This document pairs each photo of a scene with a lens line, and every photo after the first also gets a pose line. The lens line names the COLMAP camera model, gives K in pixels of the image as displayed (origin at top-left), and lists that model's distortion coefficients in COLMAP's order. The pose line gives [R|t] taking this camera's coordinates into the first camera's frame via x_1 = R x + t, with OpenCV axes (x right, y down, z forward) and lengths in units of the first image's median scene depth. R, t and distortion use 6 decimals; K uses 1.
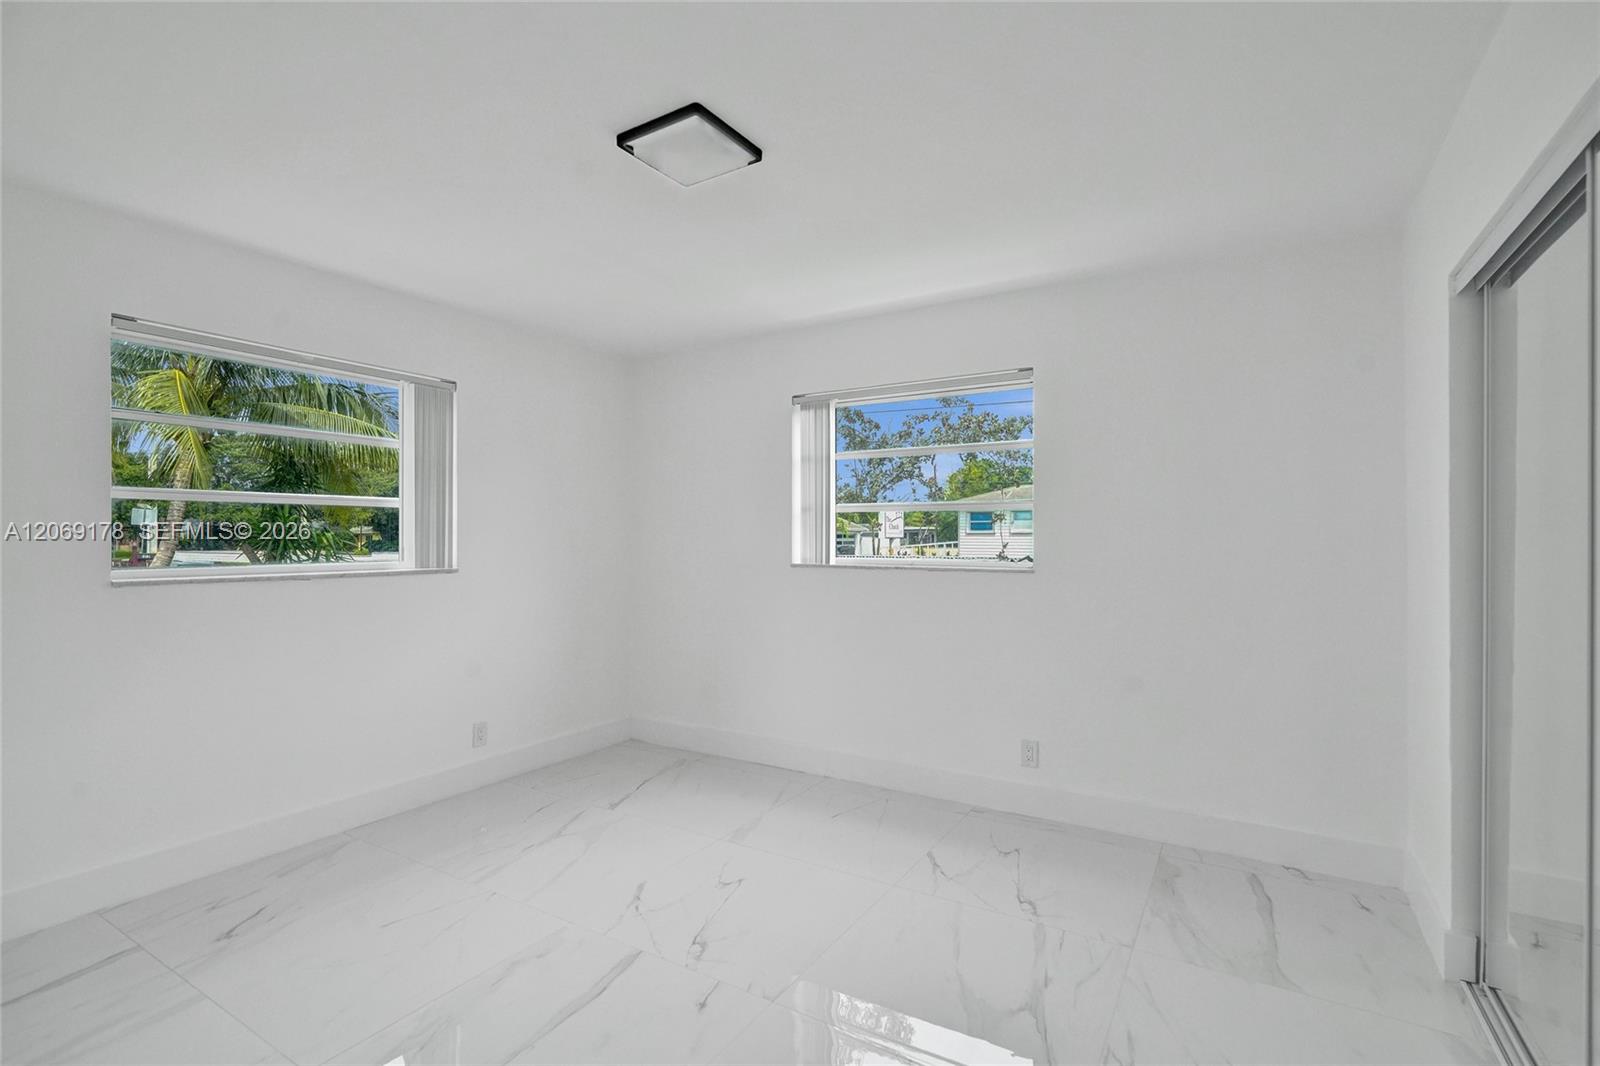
lens RADIAL K [[738.0, 0, 803.7], [0, 738.0, 533.5], [0, 0, 1]] dist [-0.008338, 0.005493]
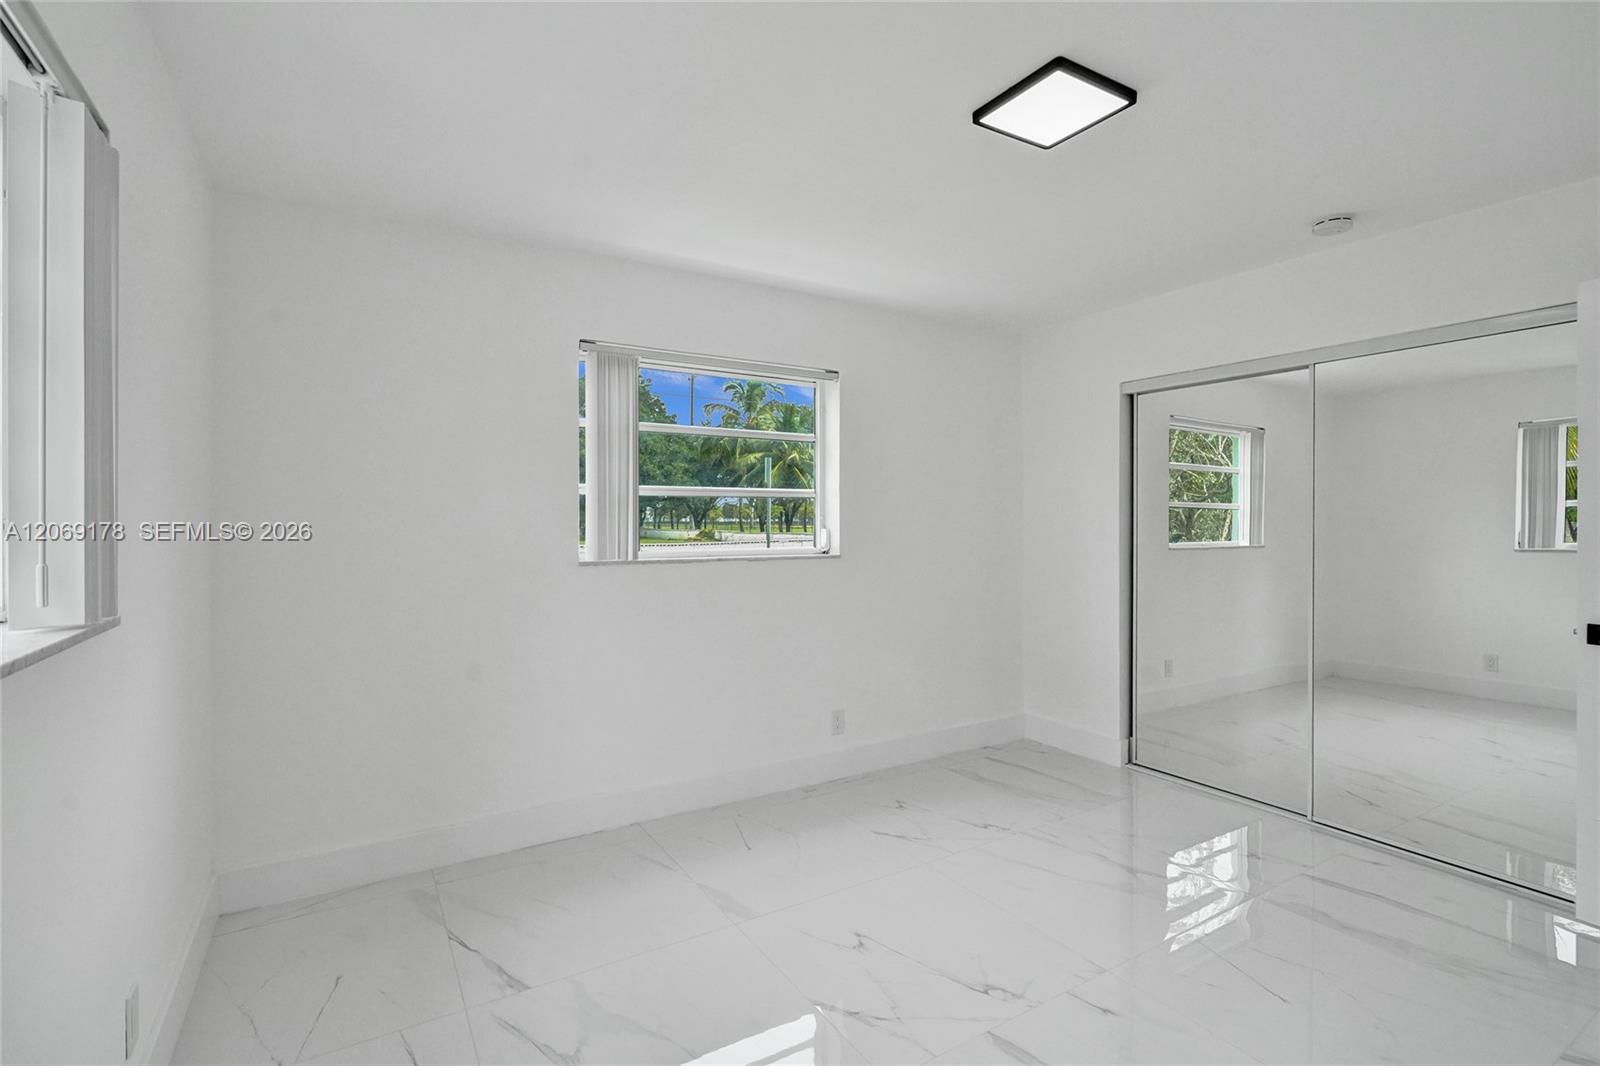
lens RADIAL K [[738.0, 0, 811.4], [0, 738.0, 527.5], [0, 0, 1]] dist [-0.008338, 0.005493]
pose [[0.449541, -0.005100, 0.893245, -0.807679], [-0.003140, 0.999969, 0.007289, -0.000350], [-0.893254, -0.006082, 0.449510, 0.630902]]
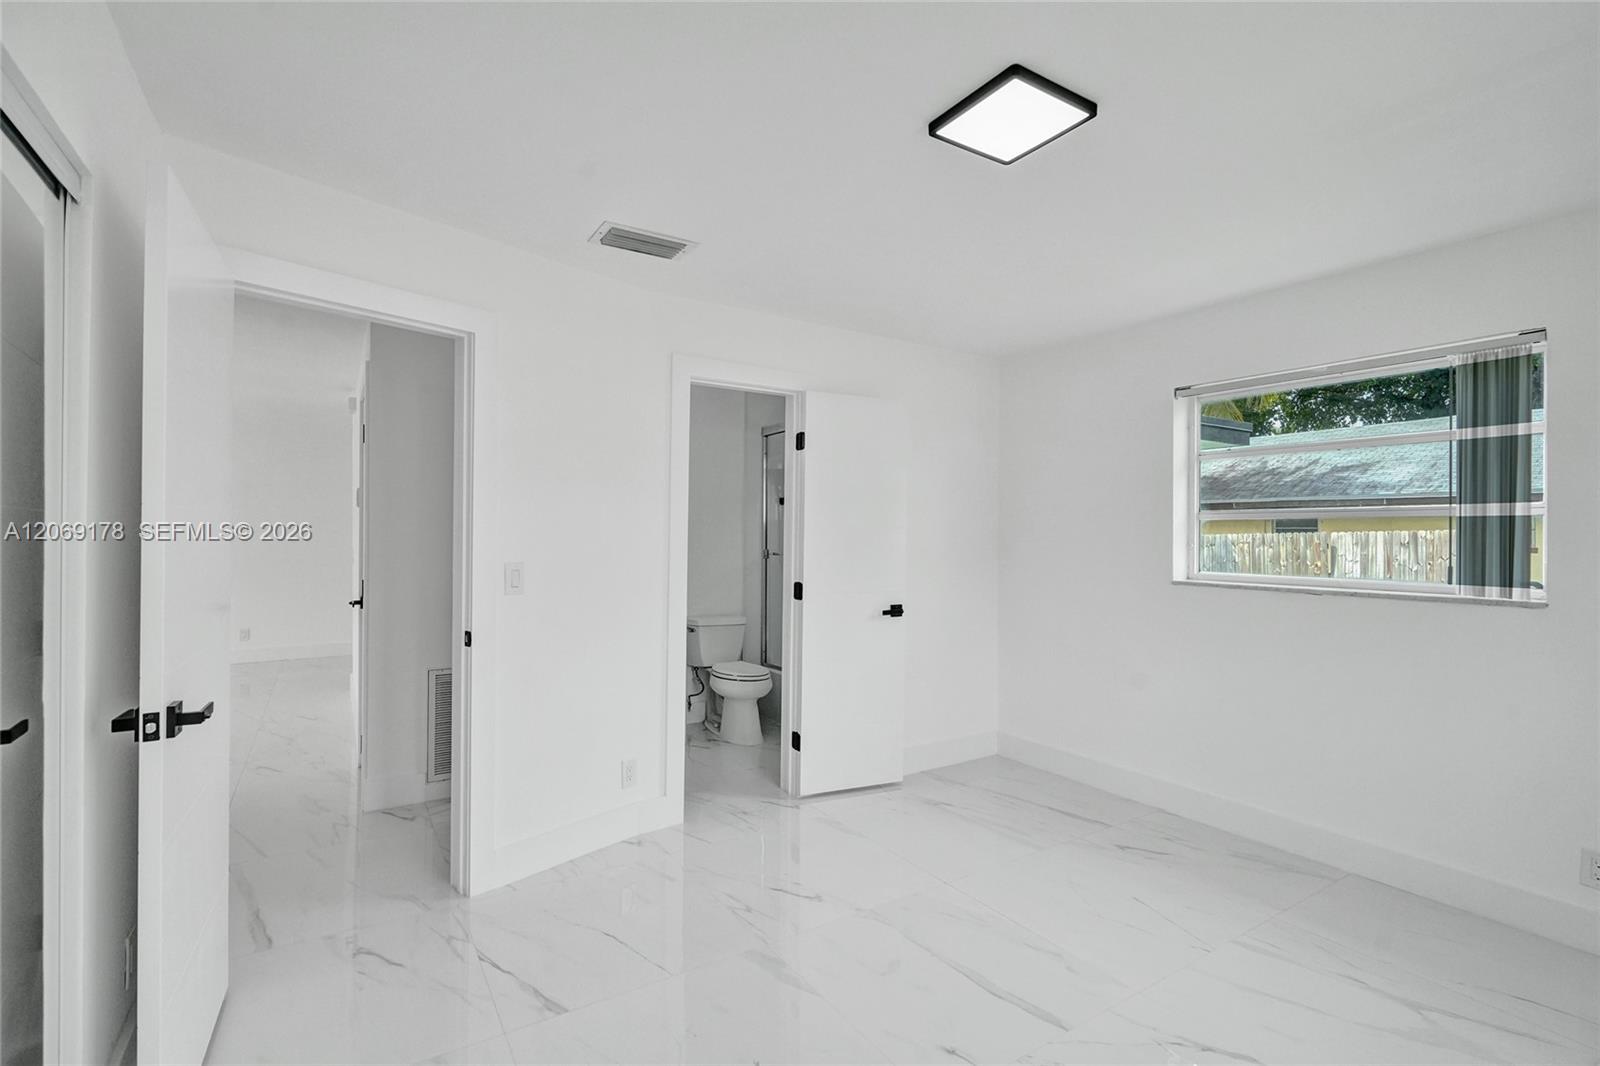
lens RADIAL K [[738.0, 0, 795.4], [0, 738.0, 533.8], [0, 0, 1]] dist [-0.008338, 0.005493]
pose [[-0.437366, -0.002407, -0.899280, 0.552537], [-0.005466, 0.999985, -0.000018, -0.016574], [0.899267, 0.004908, -0.437373, 0.847586]]
